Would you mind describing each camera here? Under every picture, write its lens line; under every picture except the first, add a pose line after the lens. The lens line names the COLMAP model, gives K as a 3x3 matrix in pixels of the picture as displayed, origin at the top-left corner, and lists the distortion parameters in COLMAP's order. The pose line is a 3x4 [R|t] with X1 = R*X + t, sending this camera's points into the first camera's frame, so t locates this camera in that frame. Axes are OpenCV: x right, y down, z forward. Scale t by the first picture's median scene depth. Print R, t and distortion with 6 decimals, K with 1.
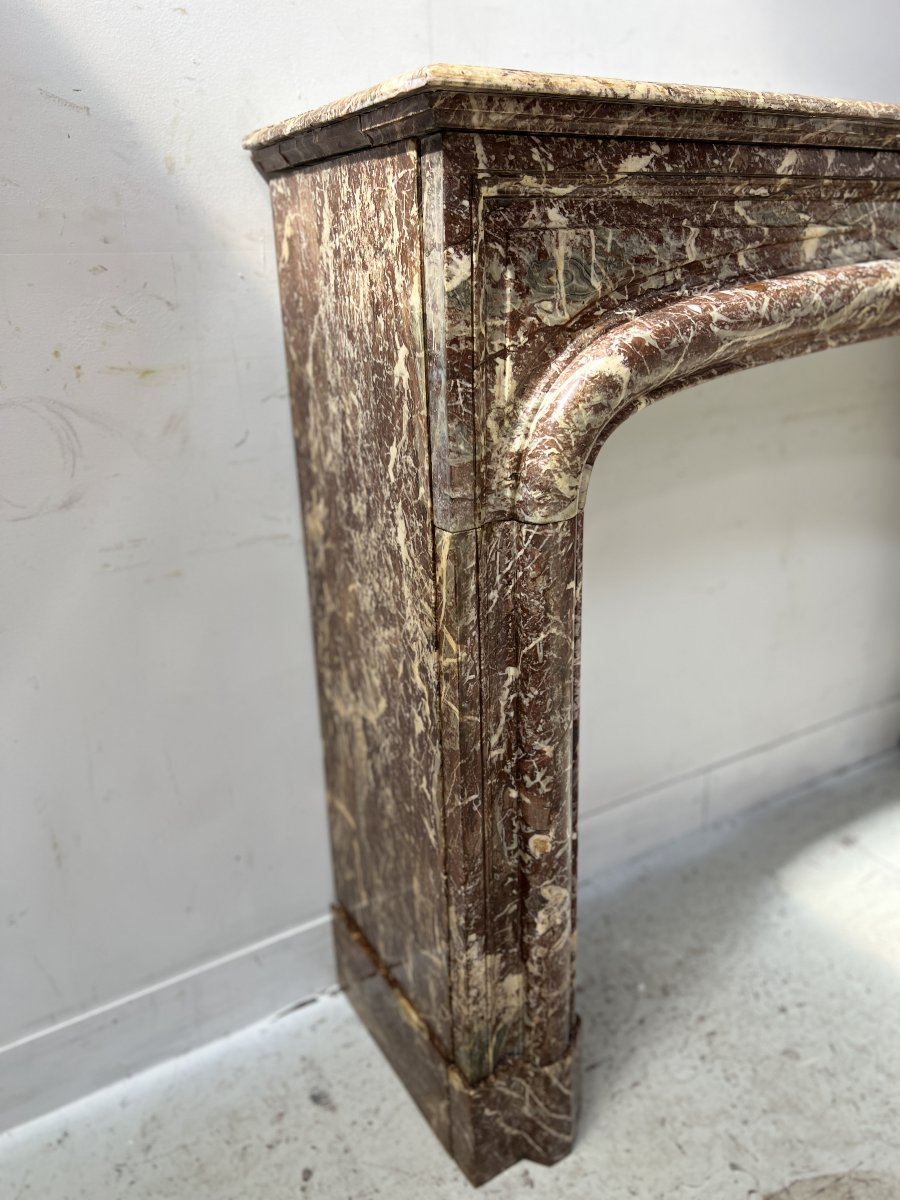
lens RADIAL K [[913.8, 0, 453.1], [0, 913.8, 614.0], [0, 0, 1]] dist [0.040030, -0.045738]
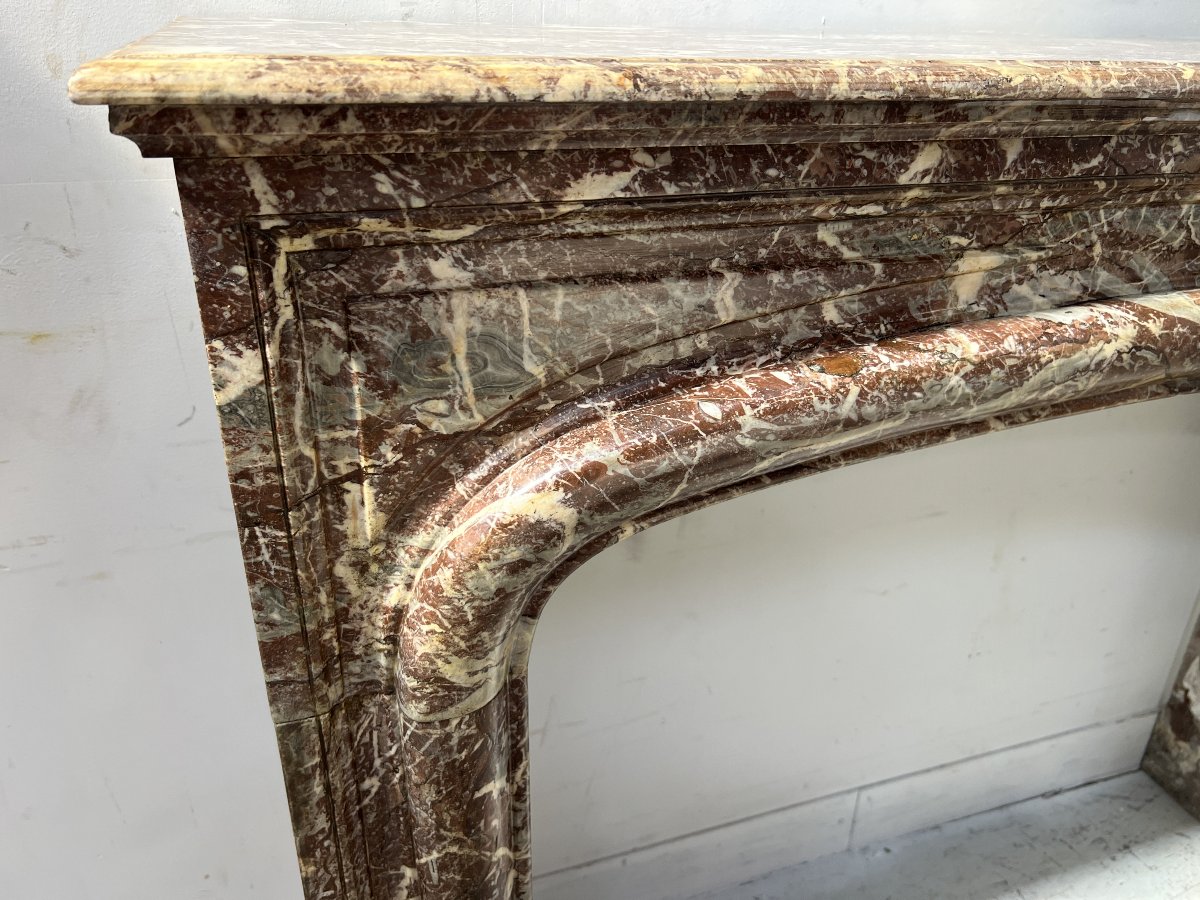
lens RADIAL K [[913.8, 0, 606.4], [0, 913.8, 452.5], [0, 0, 1]] dist [0.040030, -0.045738]
pose [[0.978554, 0.134777, -0.155778, 0.288235], [-0.119135, 0.987229, 0.105767, -0.354914], [0.168044, -0.084940, 0.982113, 0.389741]]
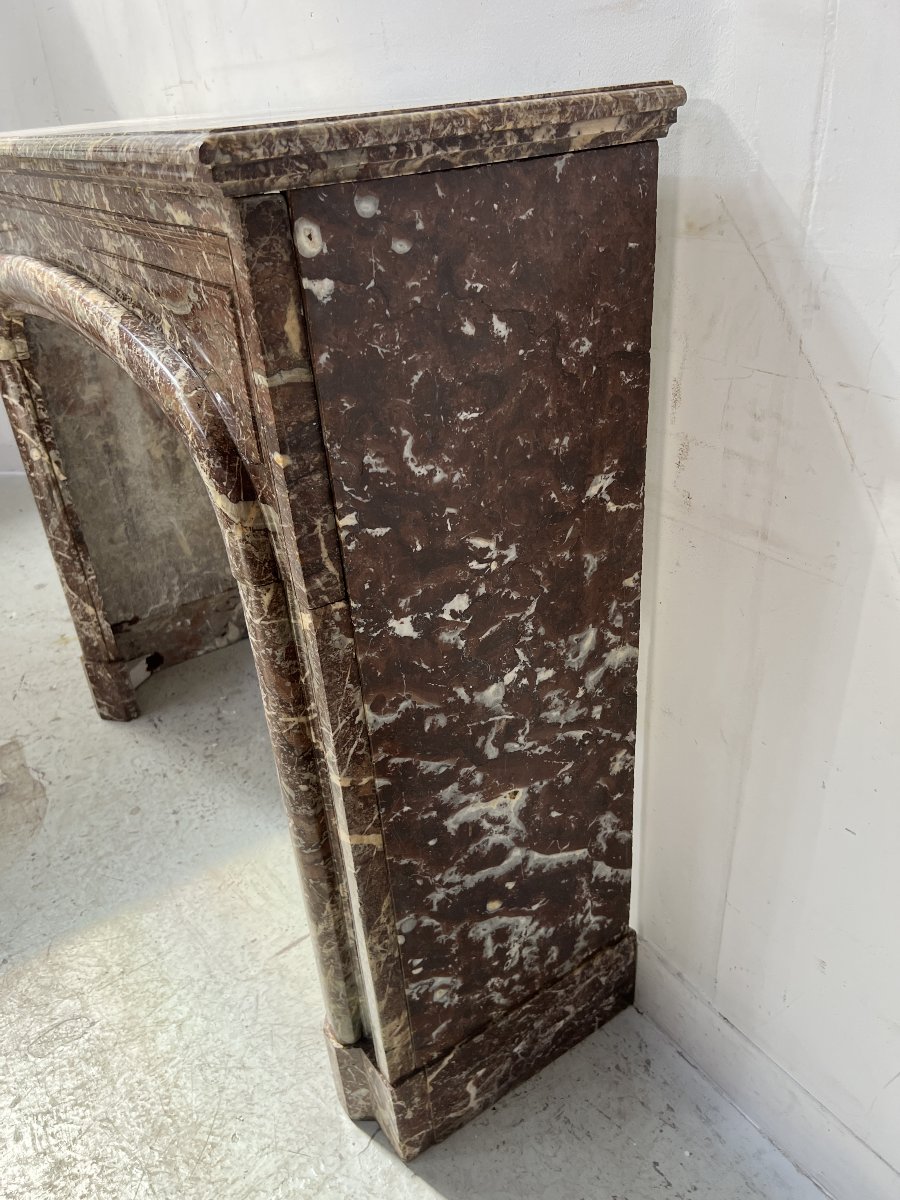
lens RADIAL K [[913.8, 0, 453.3], [0, 913.8, 605.9], [0, 0, 1]] dist [0.040030, -0.045738]
pose [[0.079128, 0.509926, -0.856571, 2.111338], [-0.287174, 0.834499, 0.470258, -0.855254], [0.954605, 0.208774, 0.212470, 1.597155]]
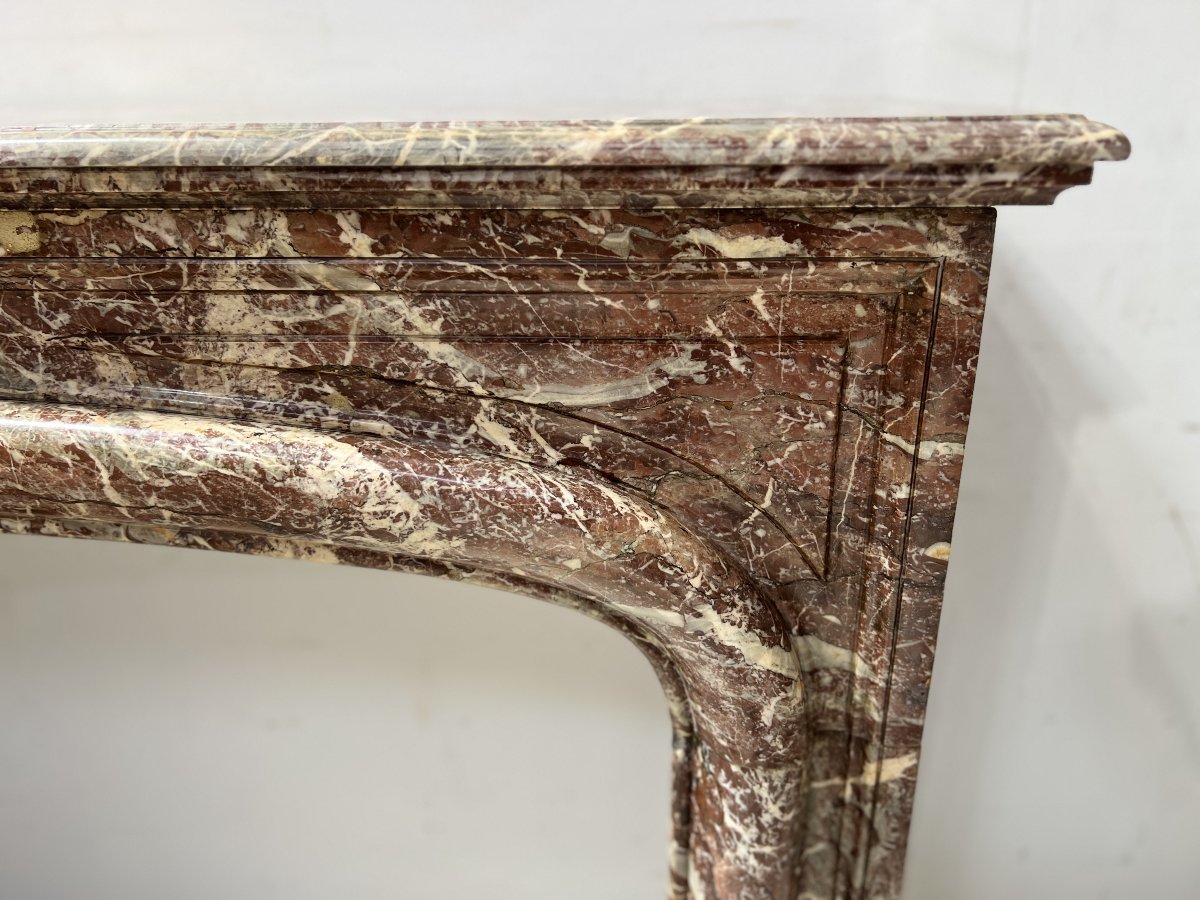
lens RADIAL K [[913.8, 0, 612.6], [0, 913.8, 444.4], [0, 0, 1]] dist [0.040030, -0.045738]
pose [[0.835688, 0.218683, -0.503789, 1.434561], [-0.208322, 0.974973, 0.077646, -0.602621], [0.508161, 0.040063, 0.860330, 0.980463]]
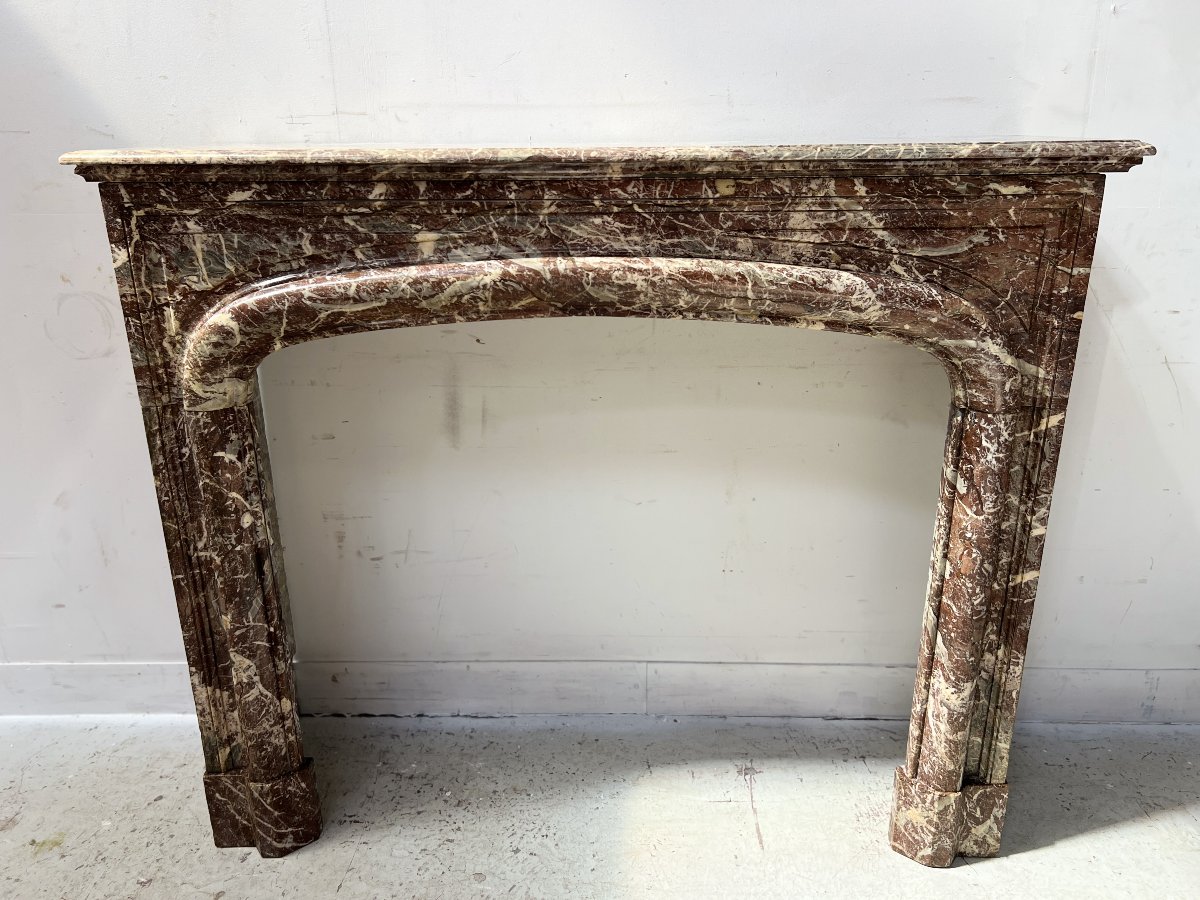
lens RADIAL K [[913.8, 0, 608.1], [0, 913.8, 450.9], [0, 0, 1]] dist [0.040030, -0.045738]
pose [[0.847469, 0.194862, -0.493786, 1.457972], [-0.201446, 0.978663, 0.040473, -0.233268], [0.491137, 0.065171, 0.868641, -0.022230]]
